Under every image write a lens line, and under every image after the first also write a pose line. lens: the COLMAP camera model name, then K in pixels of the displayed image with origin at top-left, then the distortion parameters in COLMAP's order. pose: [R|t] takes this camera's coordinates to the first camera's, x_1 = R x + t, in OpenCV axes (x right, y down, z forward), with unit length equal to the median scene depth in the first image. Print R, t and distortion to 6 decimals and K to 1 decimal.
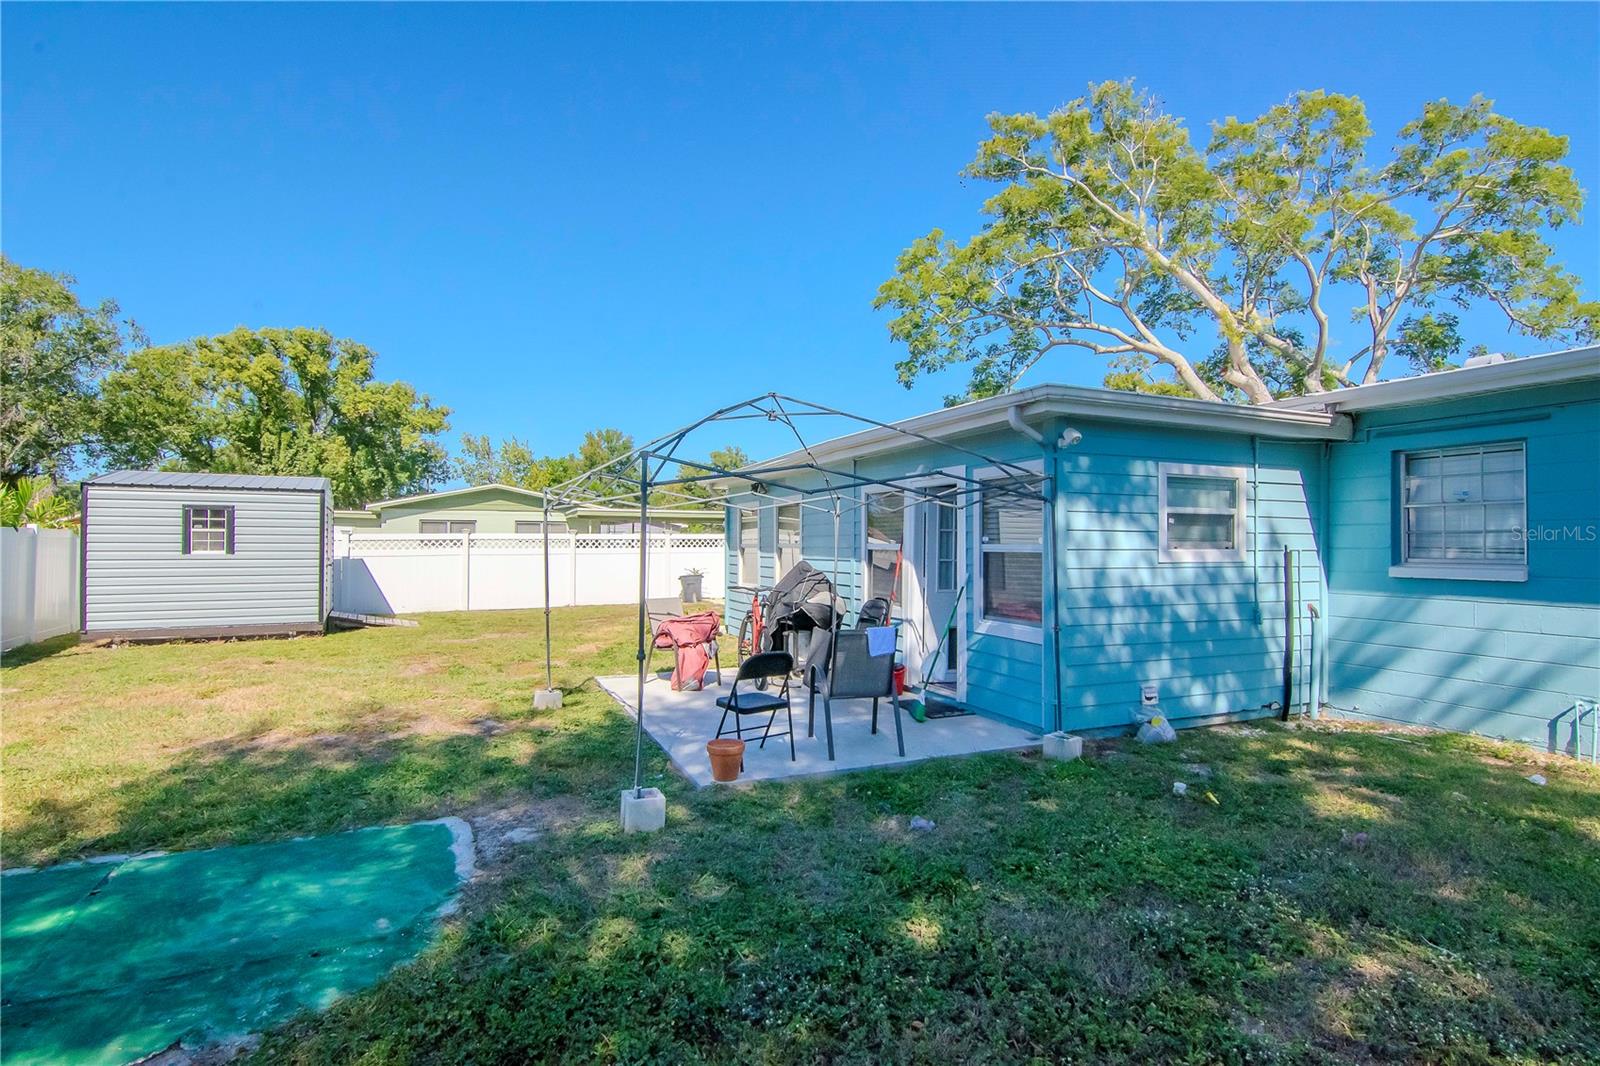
lens RADIAL K [[786.2, 0, 788.9], [0, 786.2, 534.7], [0, 0, 1]] dist [-0.001756, -0.011847]
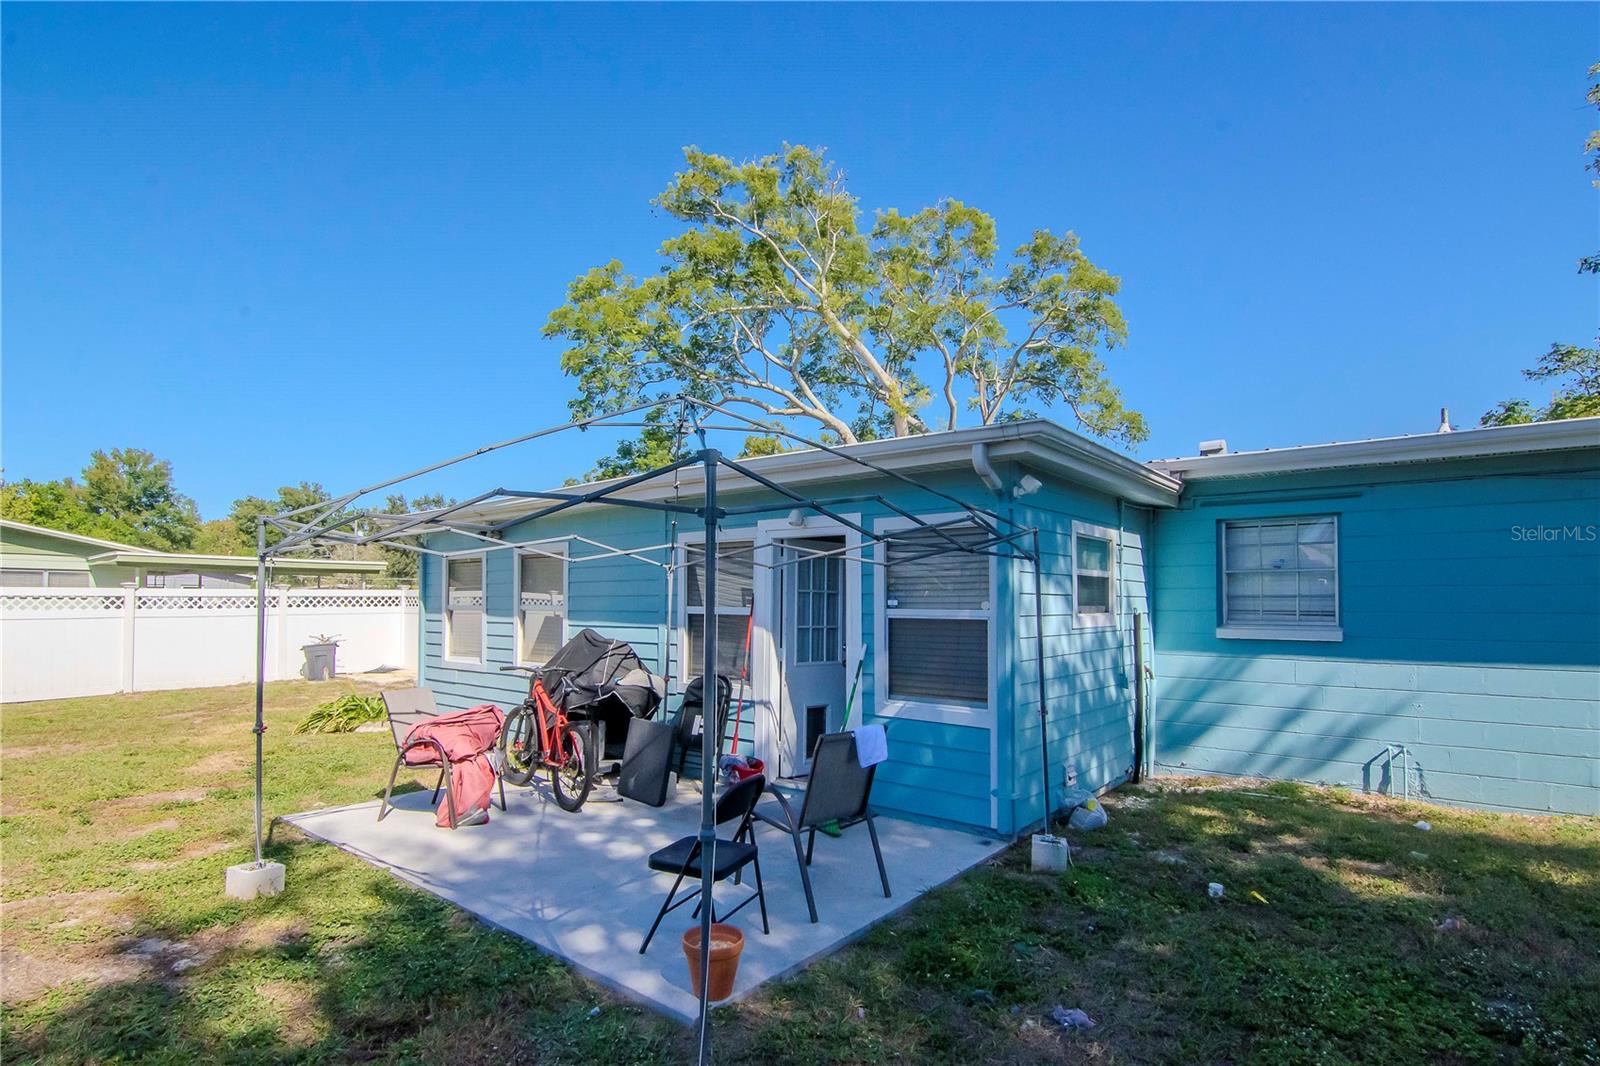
lens RADIAL K [[804.4, 0, 805.6], [0, 804.4, 581.5], [0, 0, 1]] dist [0.003024, -0.015831]
pose [[0.883659, 0.010633, 0.468010, -0.222713], [-0.005340, 0.999906, -0.012635, -0.005795], [-0.468101, 0.008666, 0.883633, 0.278891]]
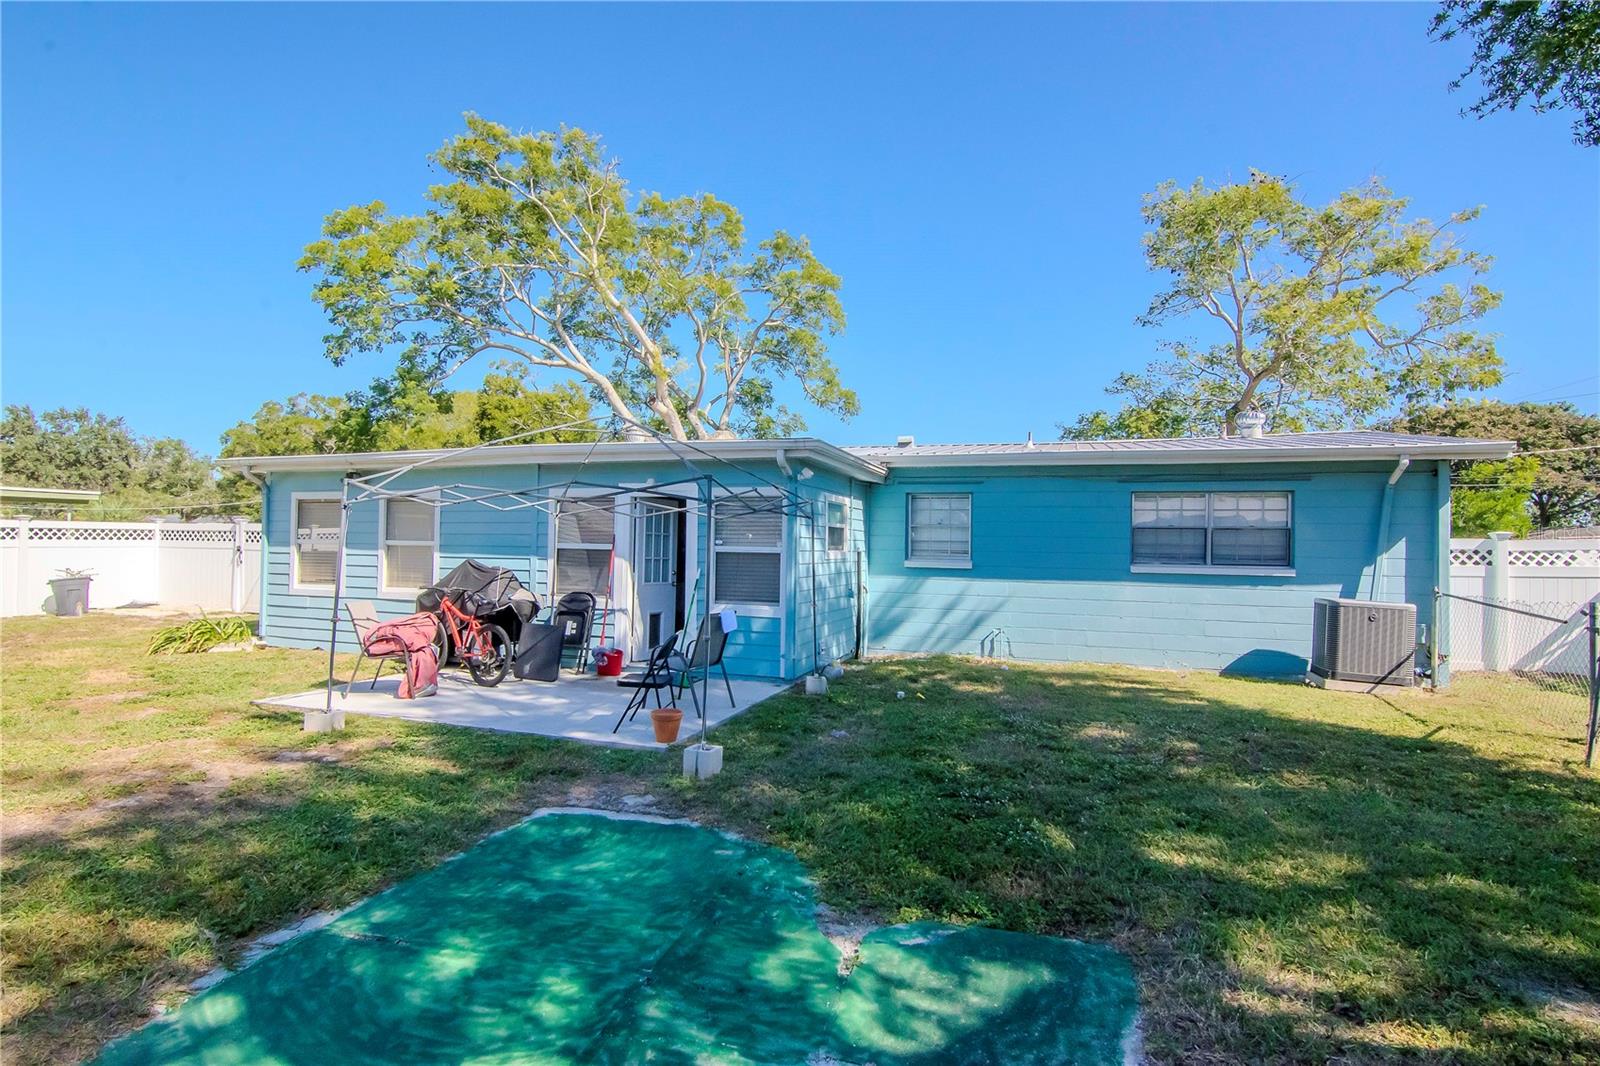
lens RADIAL K [[768.6, 0, 810.4], [0, 768.6, 534.0], [0, 0, 1]] dist [-0.001469, -0.000372]
pose [[0.672264, 0.016938, 0.740118, -0.570625], [-0.021560, 0.999762, -0.003296, -0.007080], [-0.739997, -0.013741, 0.672469, 0.029050]]
